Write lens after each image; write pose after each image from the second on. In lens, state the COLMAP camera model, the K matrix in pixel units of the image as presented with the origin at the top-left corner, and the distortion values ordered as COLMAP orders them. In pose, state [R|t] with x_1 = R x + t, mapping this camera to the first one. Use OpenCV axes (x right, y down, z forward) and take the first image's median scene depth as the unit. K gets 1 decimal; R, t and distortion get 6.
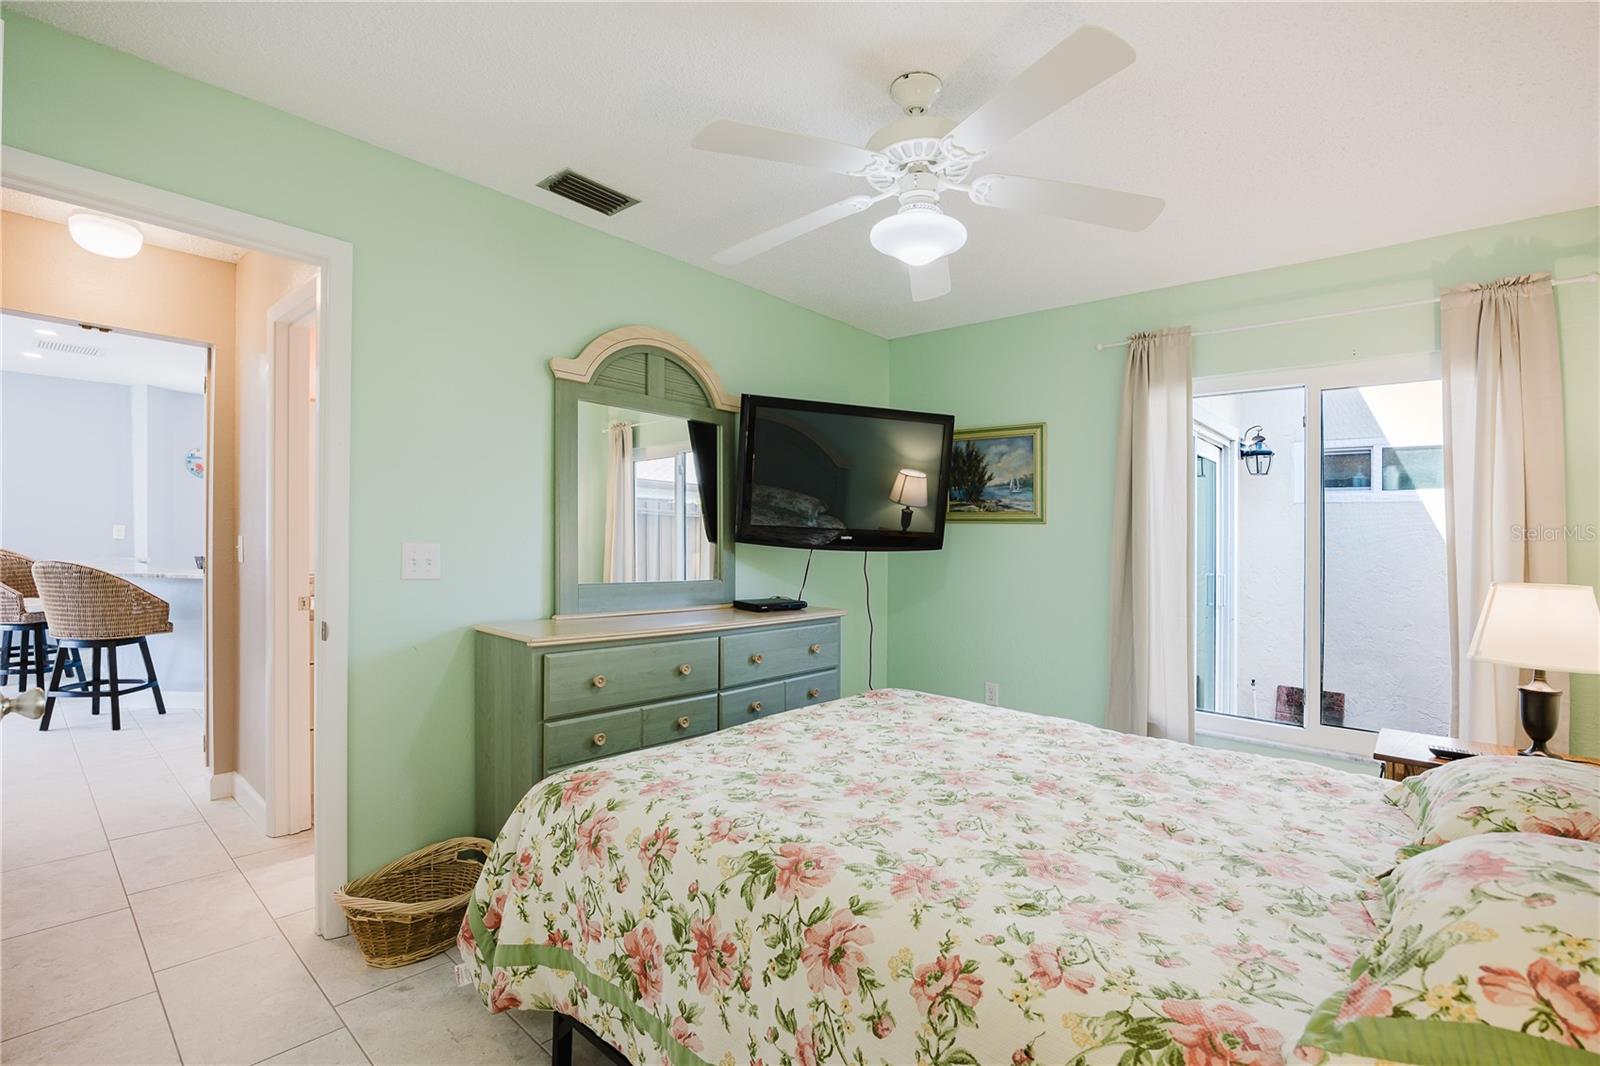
lens RADIAL K [[736.7, 0, 799.3], [0, 736.7, 540.3], [0, 0, 1]] dist [-0.021763, -0.000146]
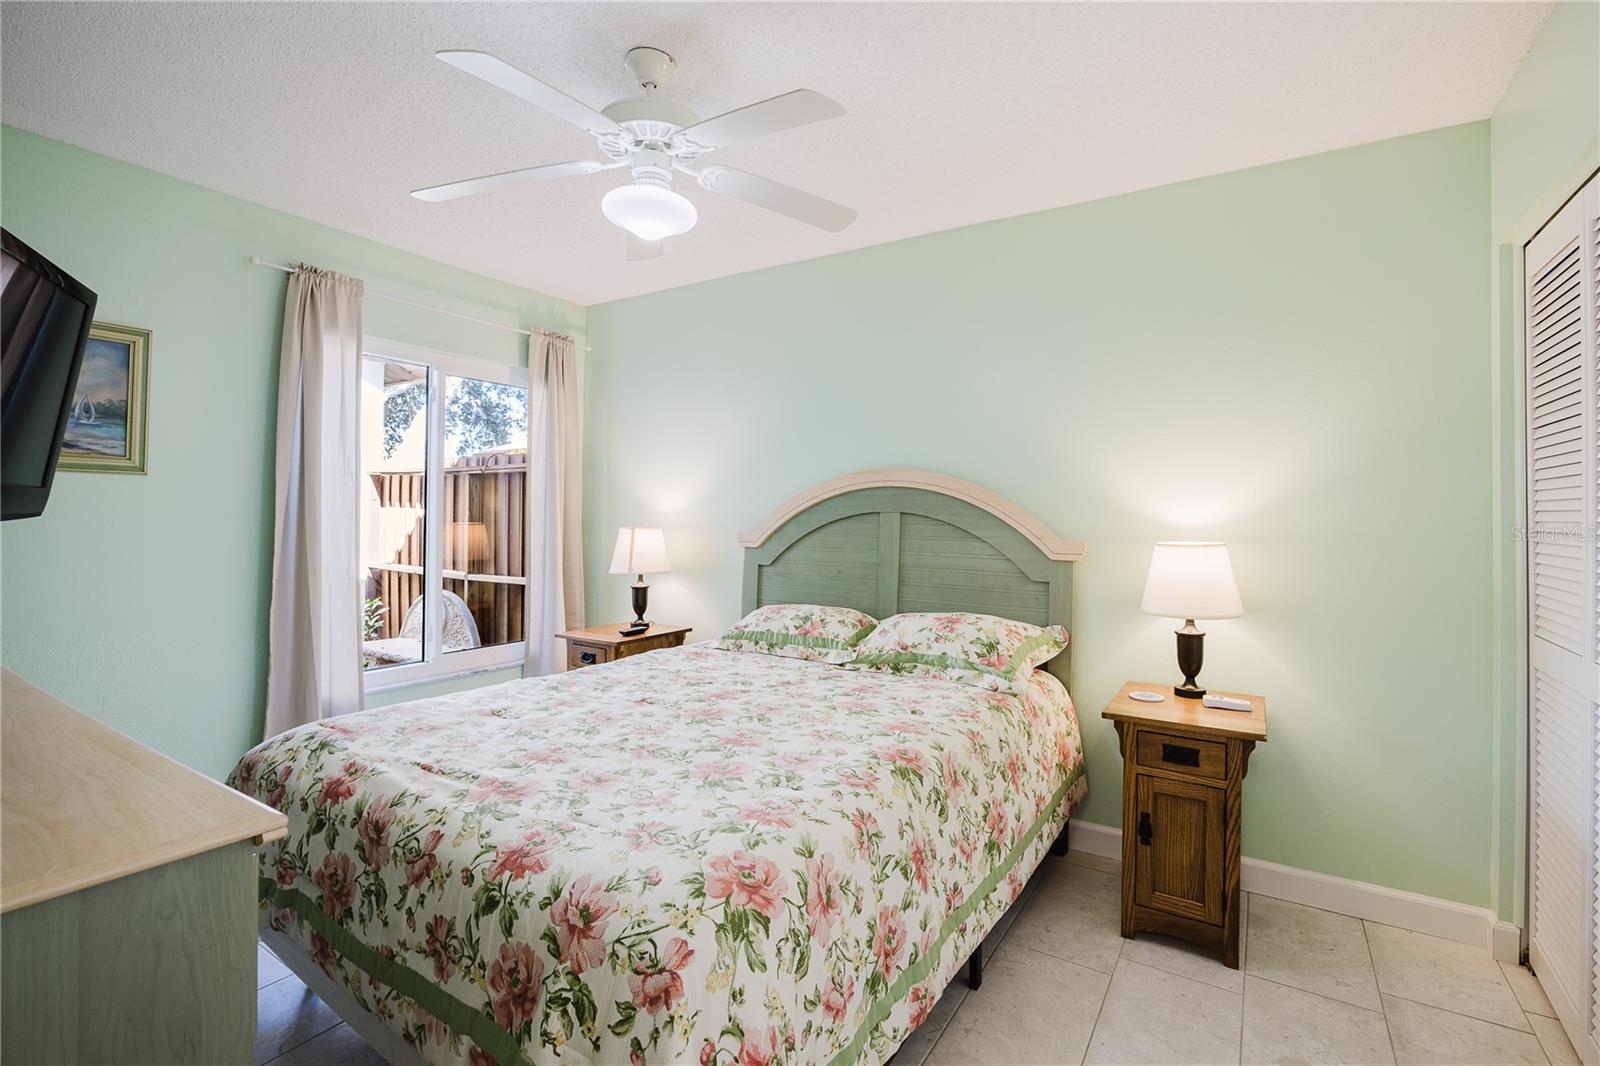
lens RADIAL K [[736.2, 0, 794.8], [0, 736.2, 492.3], [0, 0, 1]] dist [0.000283, -0.000037]
pose [[-0.164920, 0.001165, 0.986306, -0.963575], [-0.015362, 0.999875, -0.003750, -0.026570], [-0.986187, -0.015770, -0.164882, 1.057881]]
